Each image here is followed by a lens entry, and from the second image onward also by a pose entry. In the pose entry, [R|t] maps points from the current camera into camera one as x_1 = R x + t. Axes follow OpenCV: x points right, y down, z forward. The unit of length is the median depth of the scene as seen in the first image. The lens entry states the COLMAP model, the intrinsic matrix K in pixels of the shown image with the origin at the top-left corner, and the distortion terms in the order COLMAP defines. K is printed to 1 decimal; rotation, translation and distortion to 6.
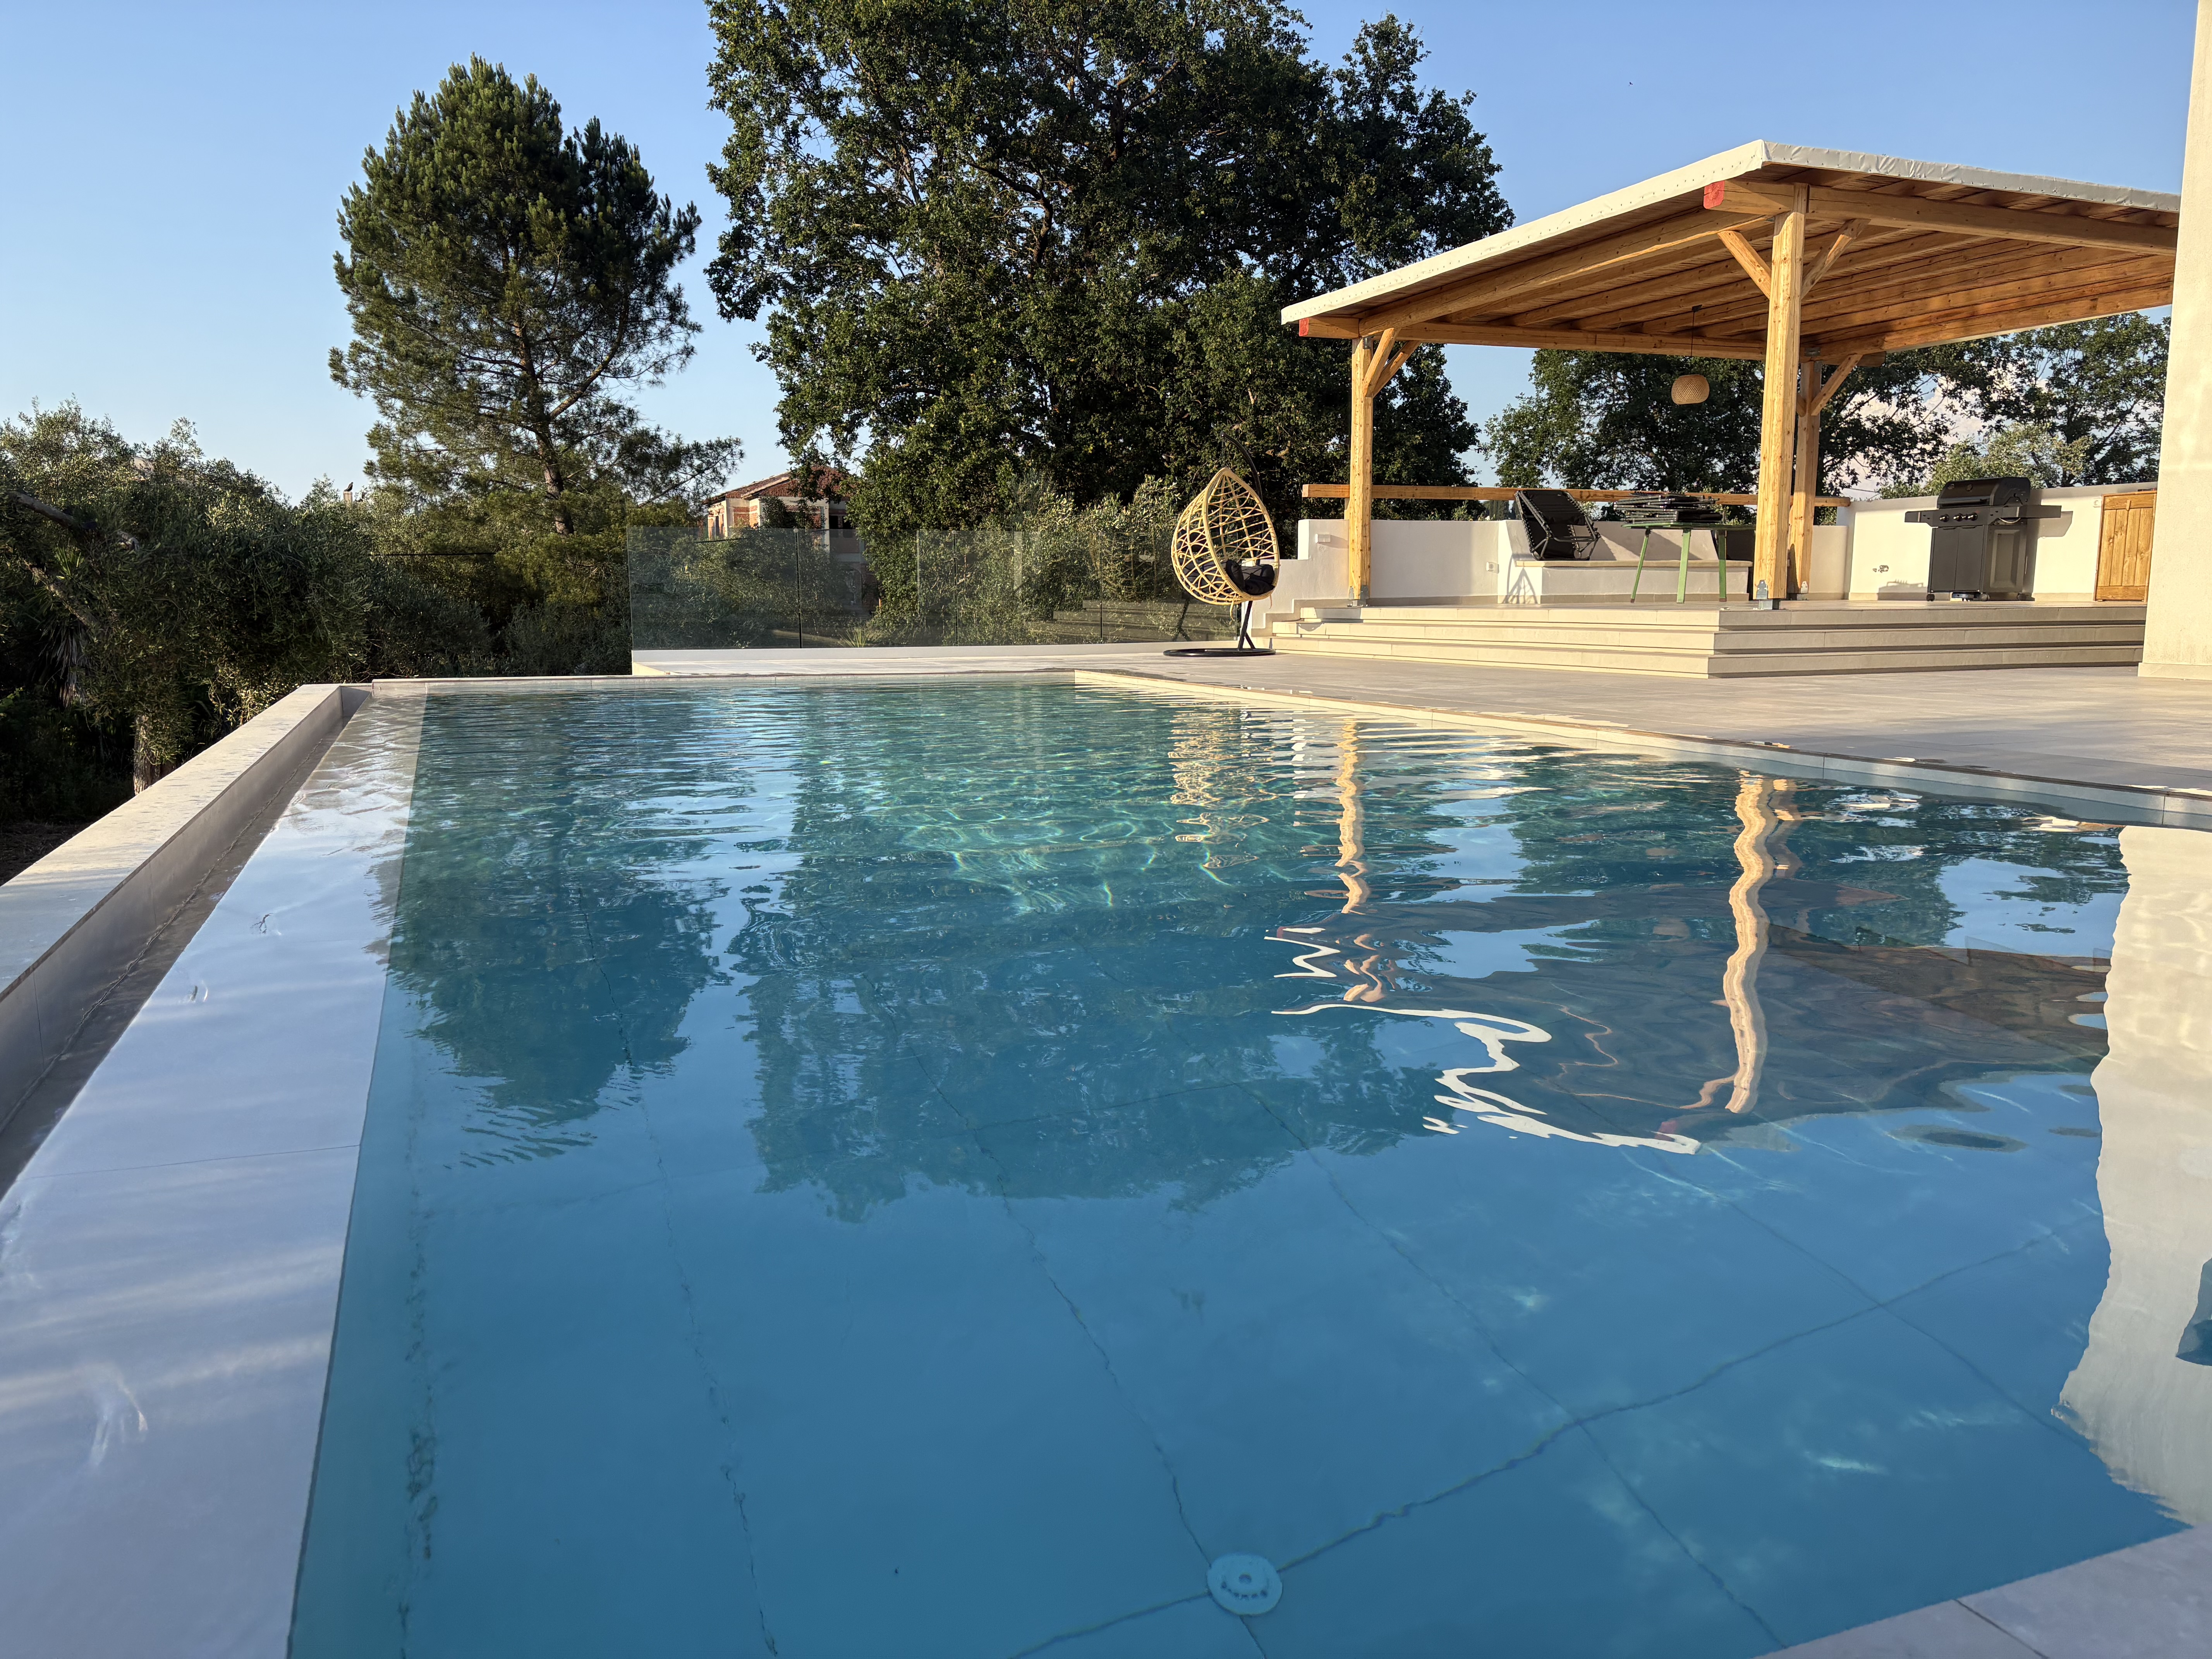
lens RADIAL K [[1681.7, 0, 1107.9], [0, 1681.7, 838.4], [0, 0, 1]] dist [0.021703, -0.008392]
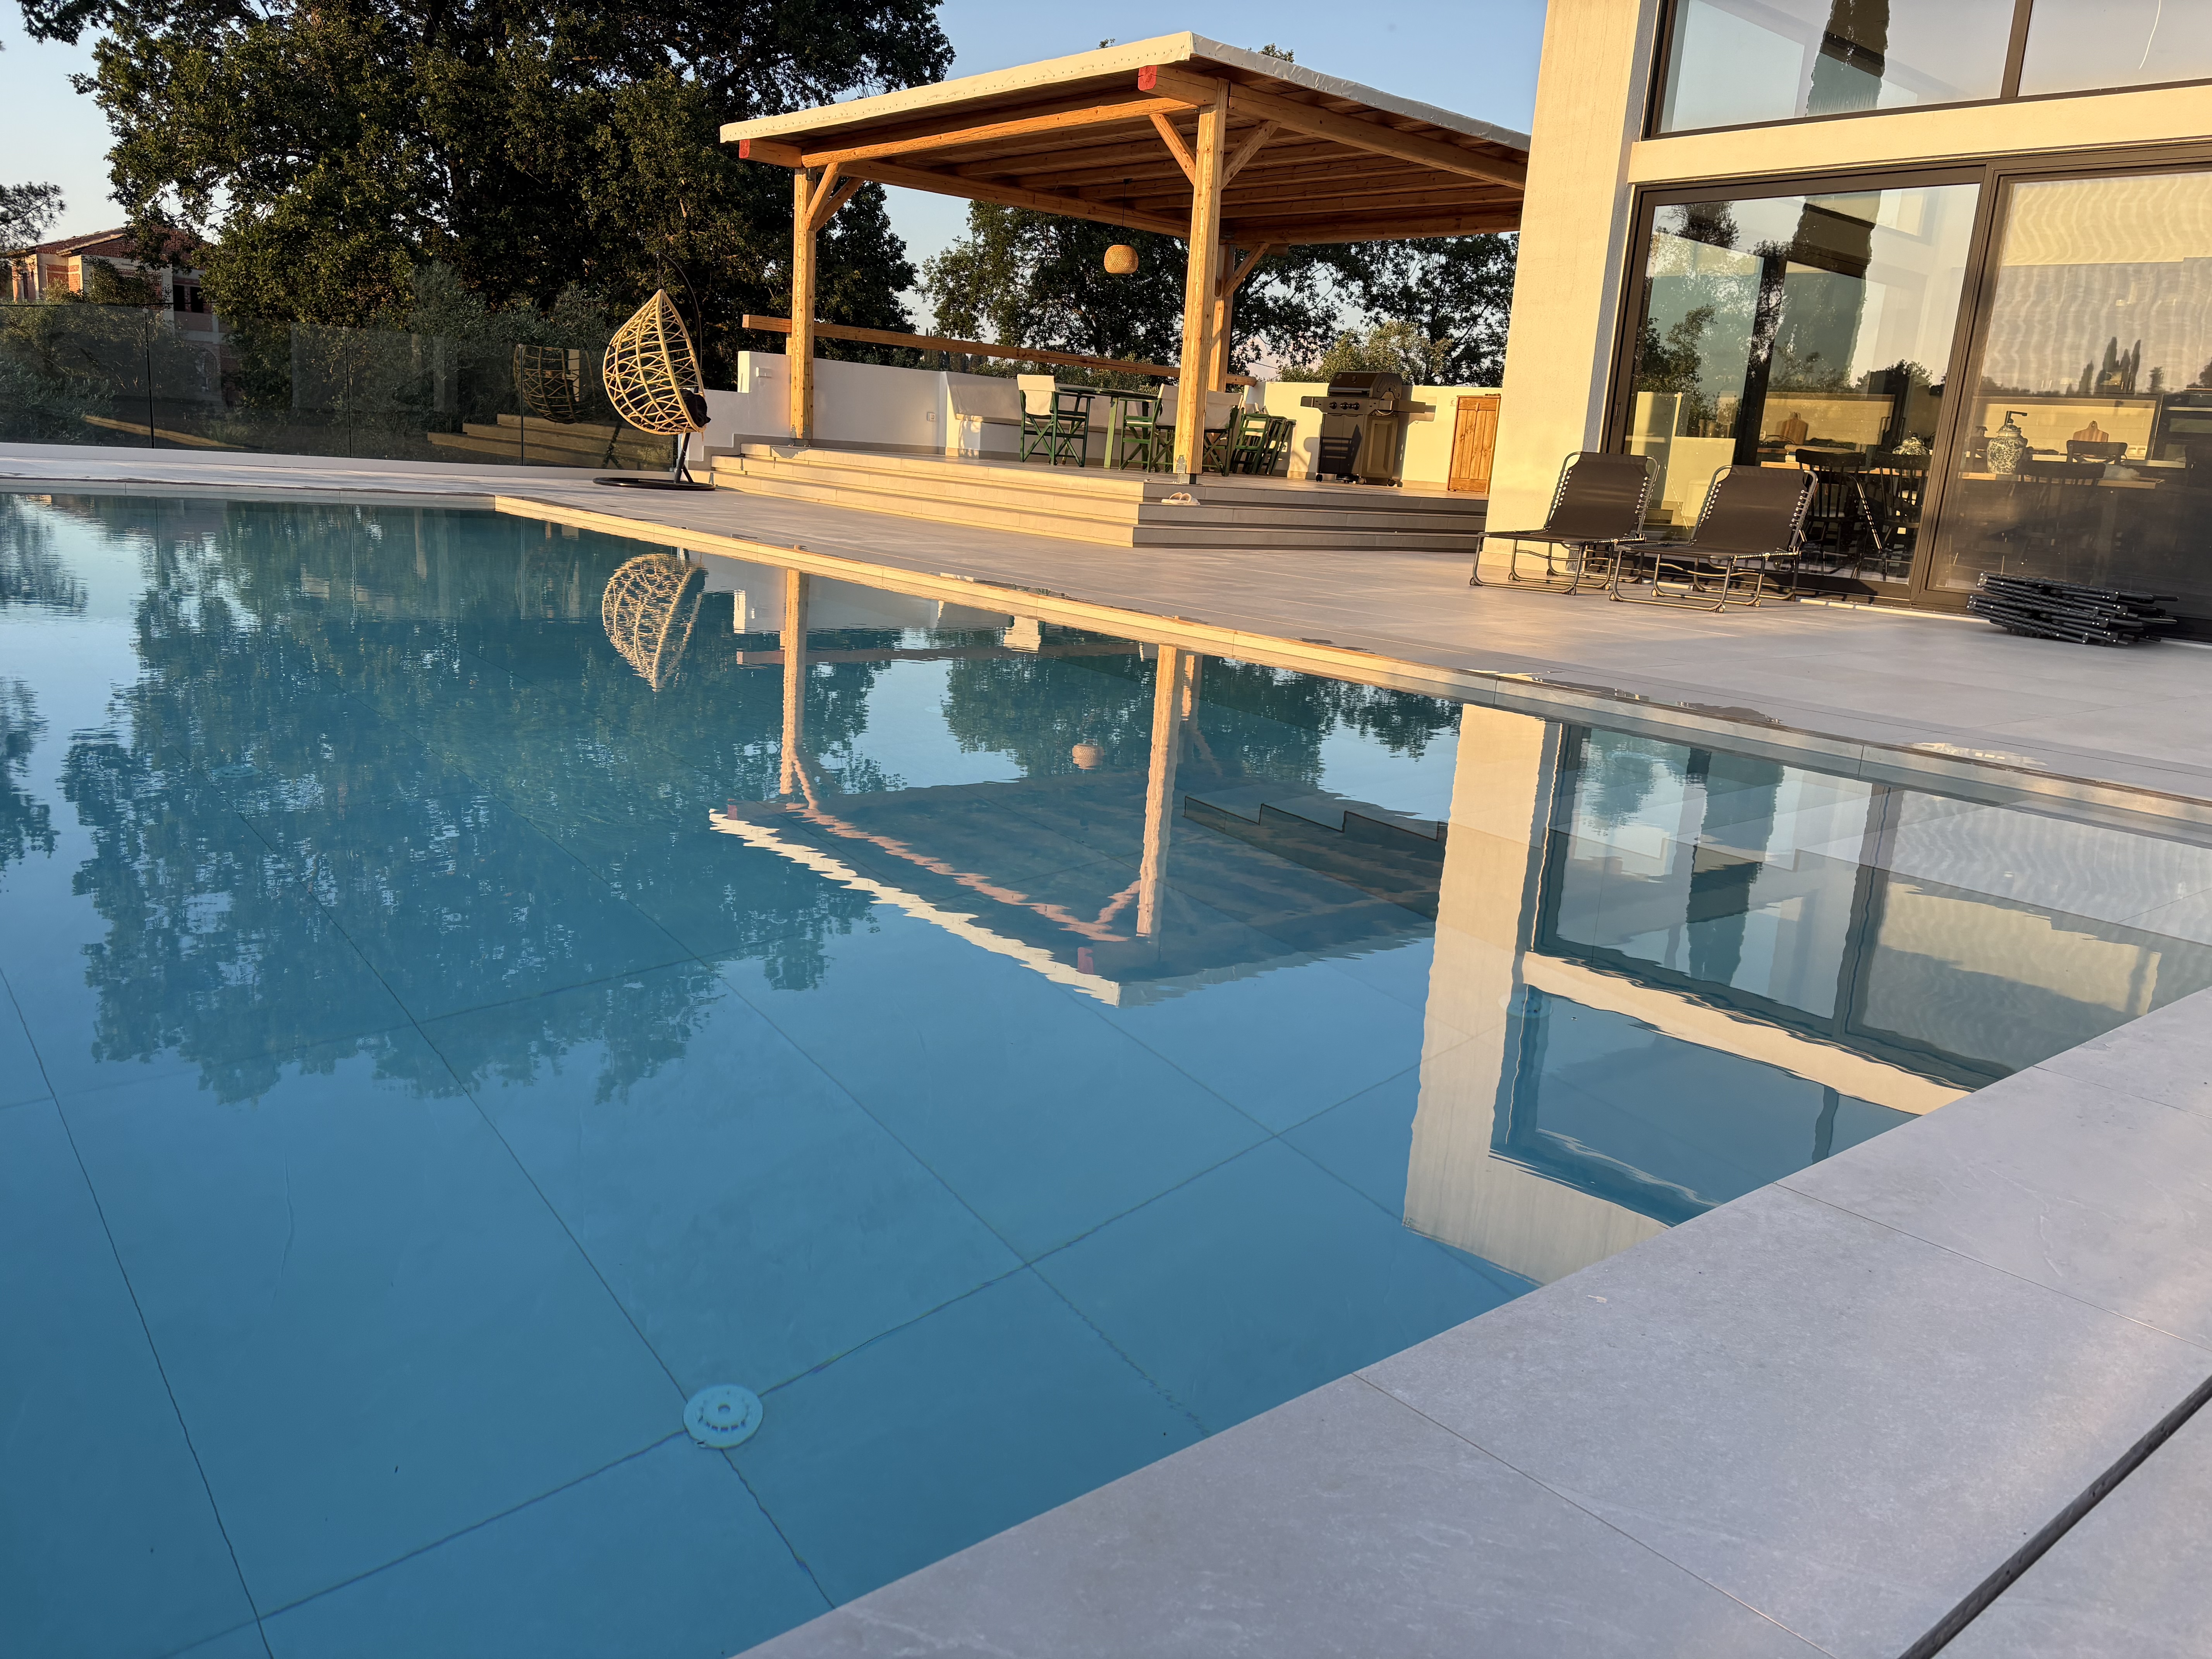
lens RADIAL K [[1680.5, 0, 1125.7], [0, 1680.5, 794.3], [0, 0, 1]] dist [0.052649, -0.050978]
pose [[0.940898, 0.001393, 0.338686, -0.002721], [-0.025066, 0.997536, 0.065531, -0.001679], [-0.337760, -0.070147, 0.938615, -0.003835]]
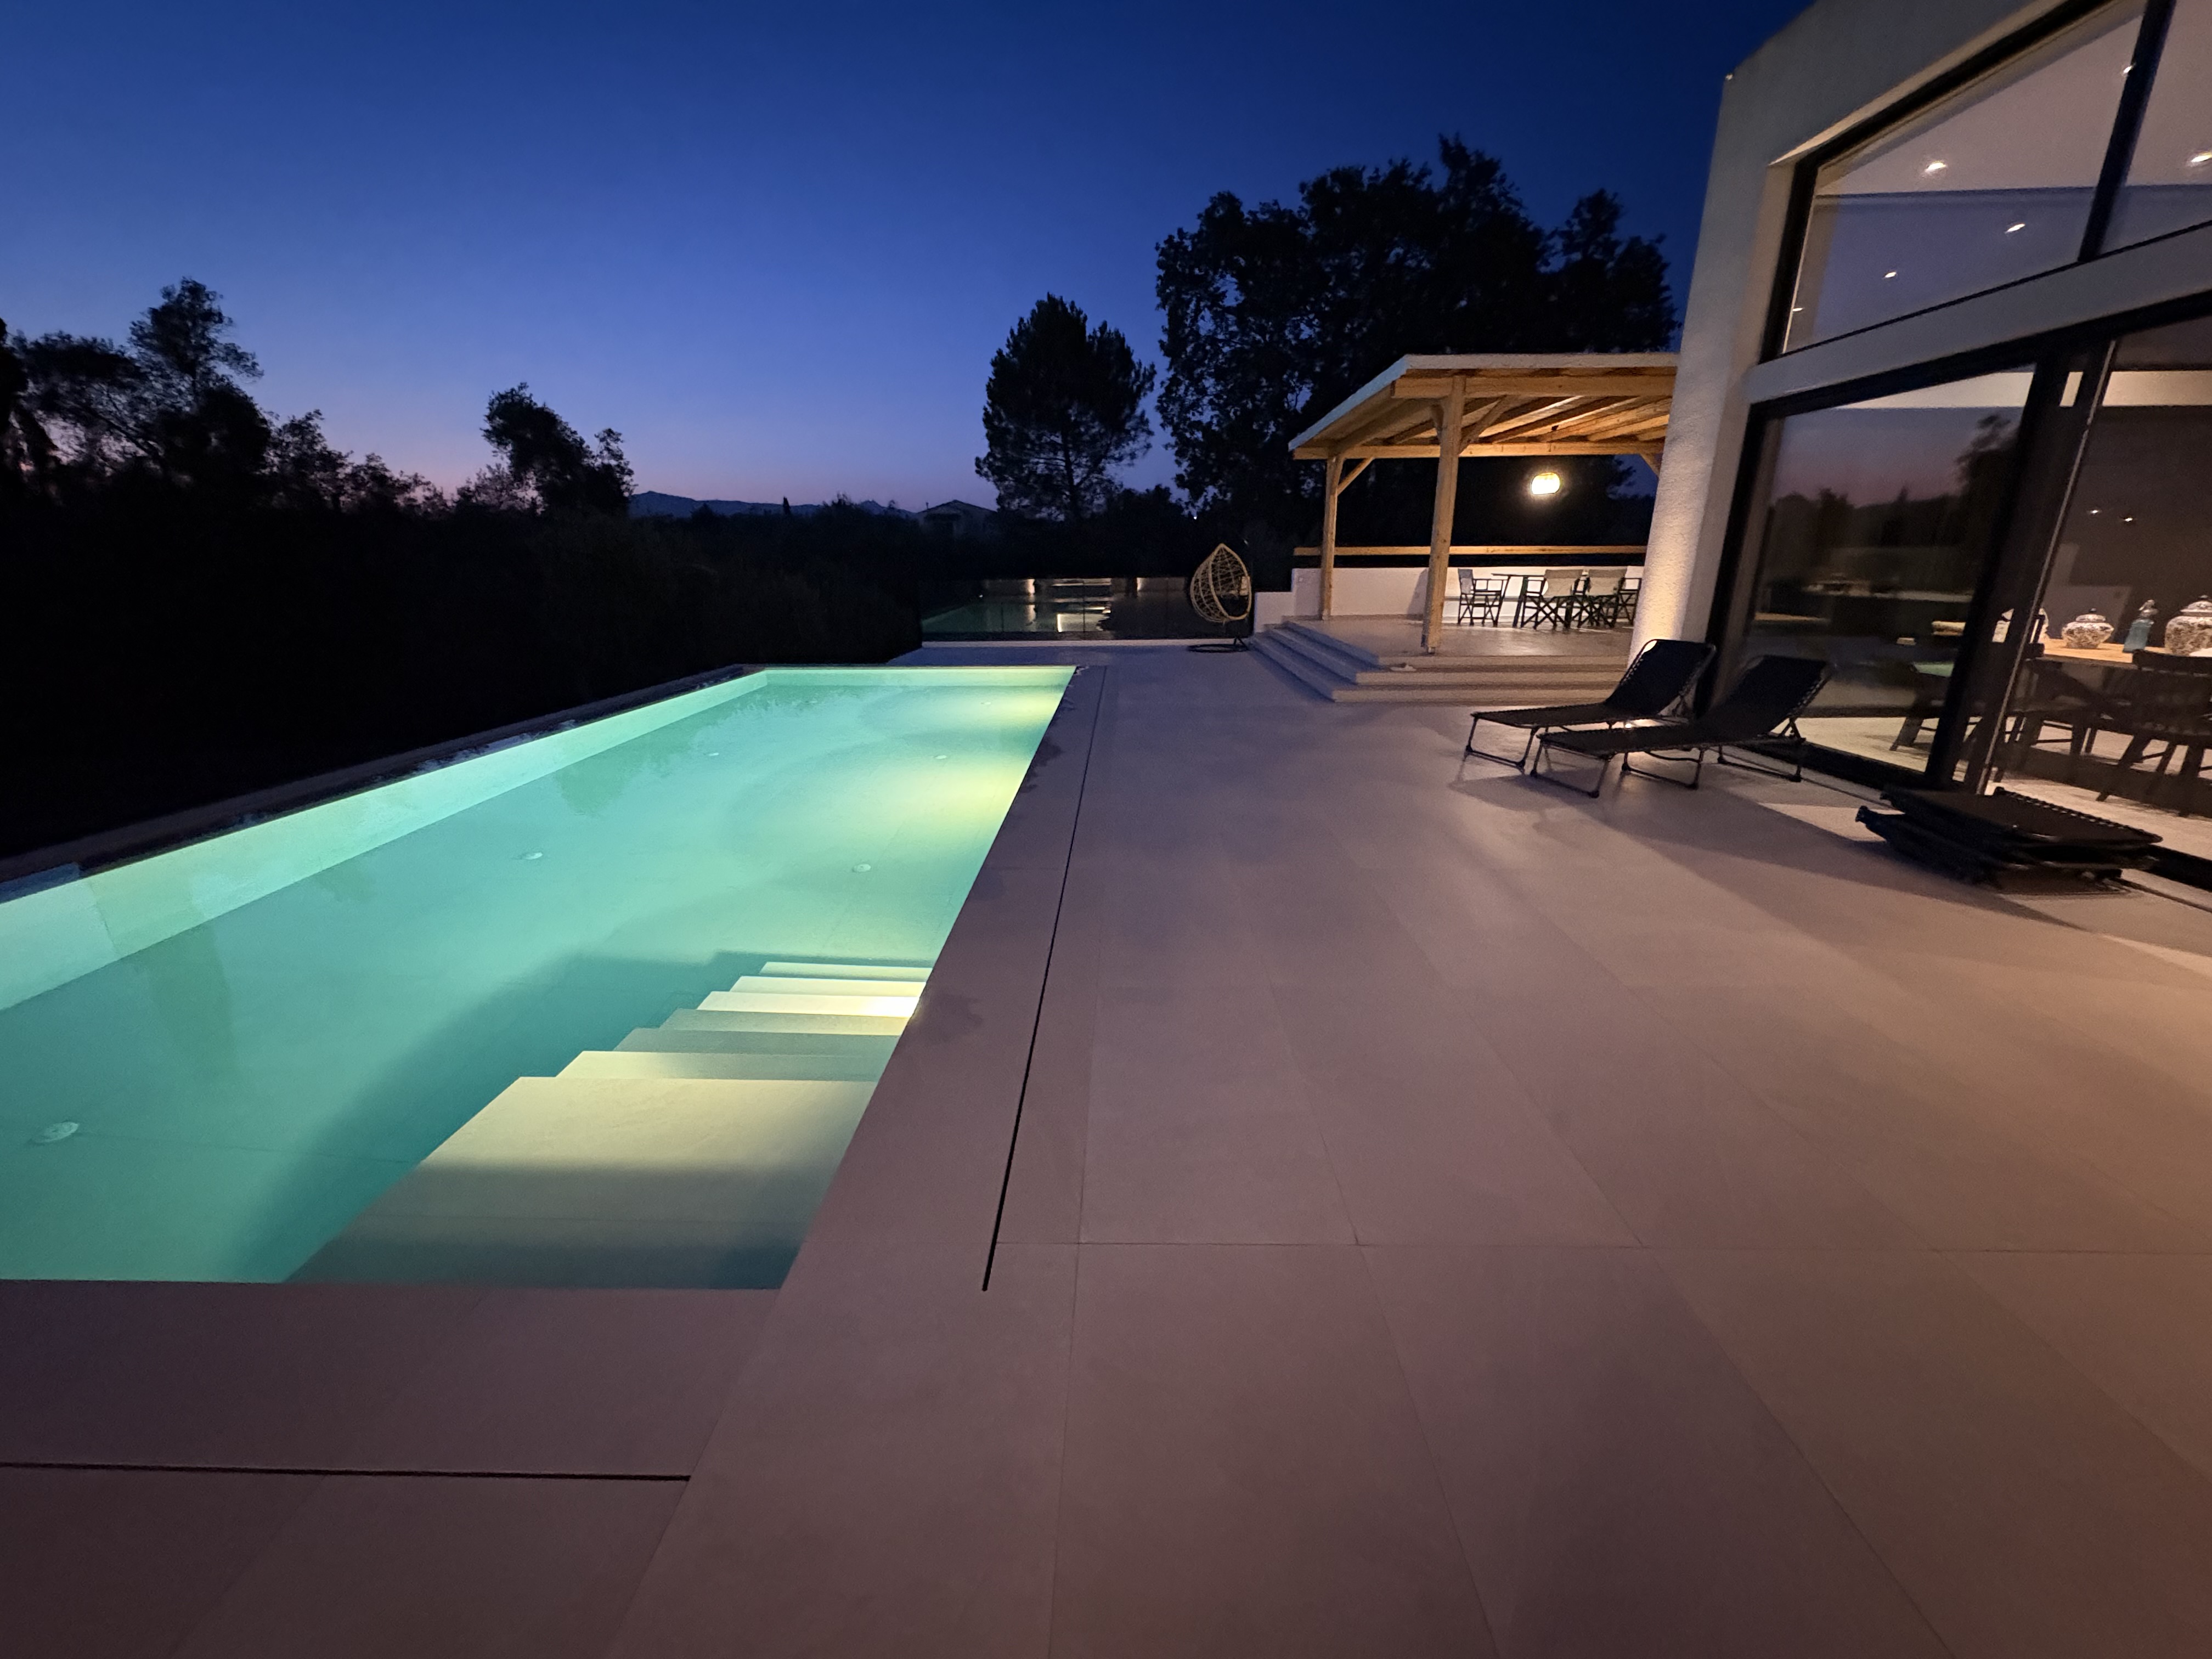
lens RADIAL K [[887.9, 0, 1106.0], [0, 887.9, 829.5], [0, 0, 1]] dist [0.002560, 0.000326]
pose [[0.919840, 0.111238, -0.376192, 0.136135], [-0.052505, 0.985236, 0.162949, -0.027051], [0.388764, -0.130135, 0.912101, 0.020192]]
